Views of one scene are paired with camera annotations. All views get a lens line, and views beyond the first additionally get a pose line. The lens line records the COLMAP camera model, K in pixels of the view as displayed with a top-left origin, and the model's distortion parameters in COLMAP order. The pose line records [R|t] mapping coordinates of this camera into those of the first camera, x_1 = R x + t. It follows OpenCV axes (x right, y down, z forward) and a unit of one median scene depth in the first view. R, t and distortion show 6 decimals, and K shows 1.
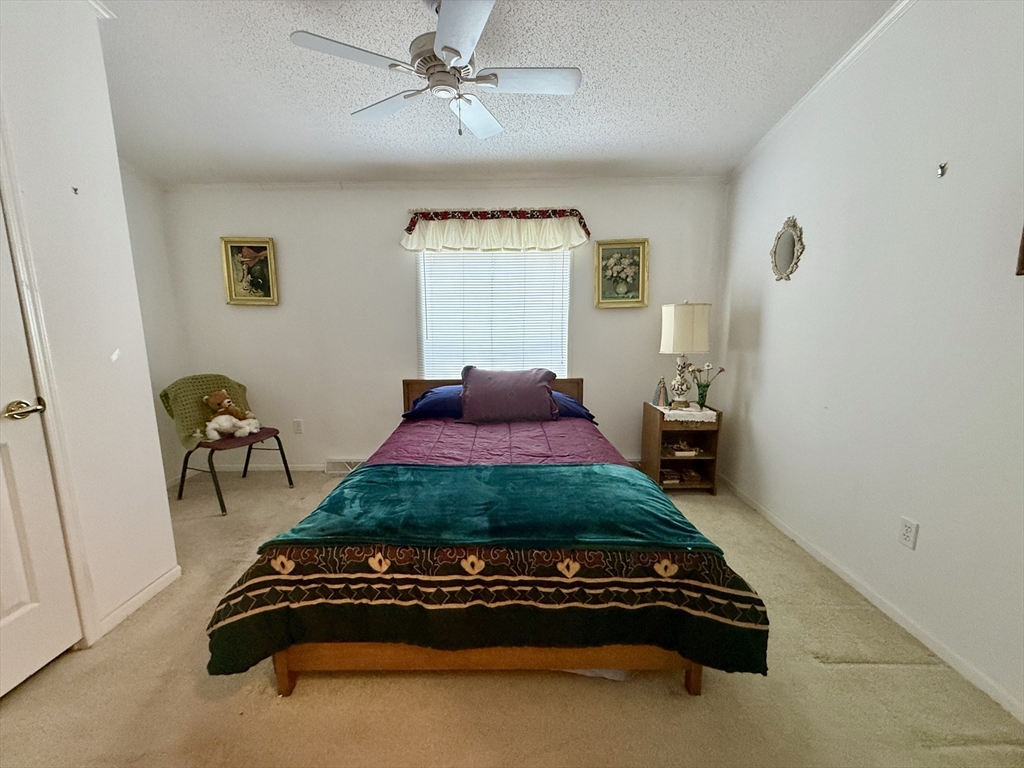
lens RADIAL K [[406.3, 0, 510.8], [0, 406.3, 383.1], [0, 0, 1]] dist [-0.000261, -0.000171]
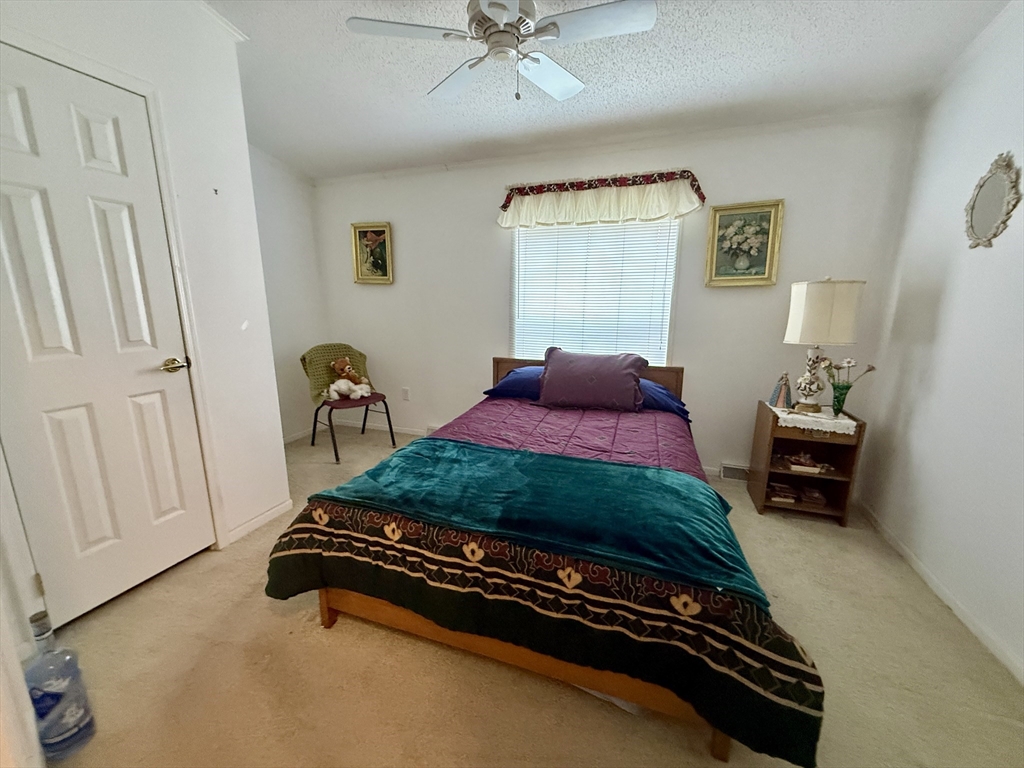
lens RADIAL K [[406.3, 0, 510.8], [0, 406.3, 383.1], [0, 0, 1]] dist [-0.000261, -0.000171]
pose [[0.943704, 0.077224, -0.321652, 0.136928], [-0.060167, 0.996220, 0.062650, -0.013153], [0.325275, -0.039770, 0.944783, 0.058112]]
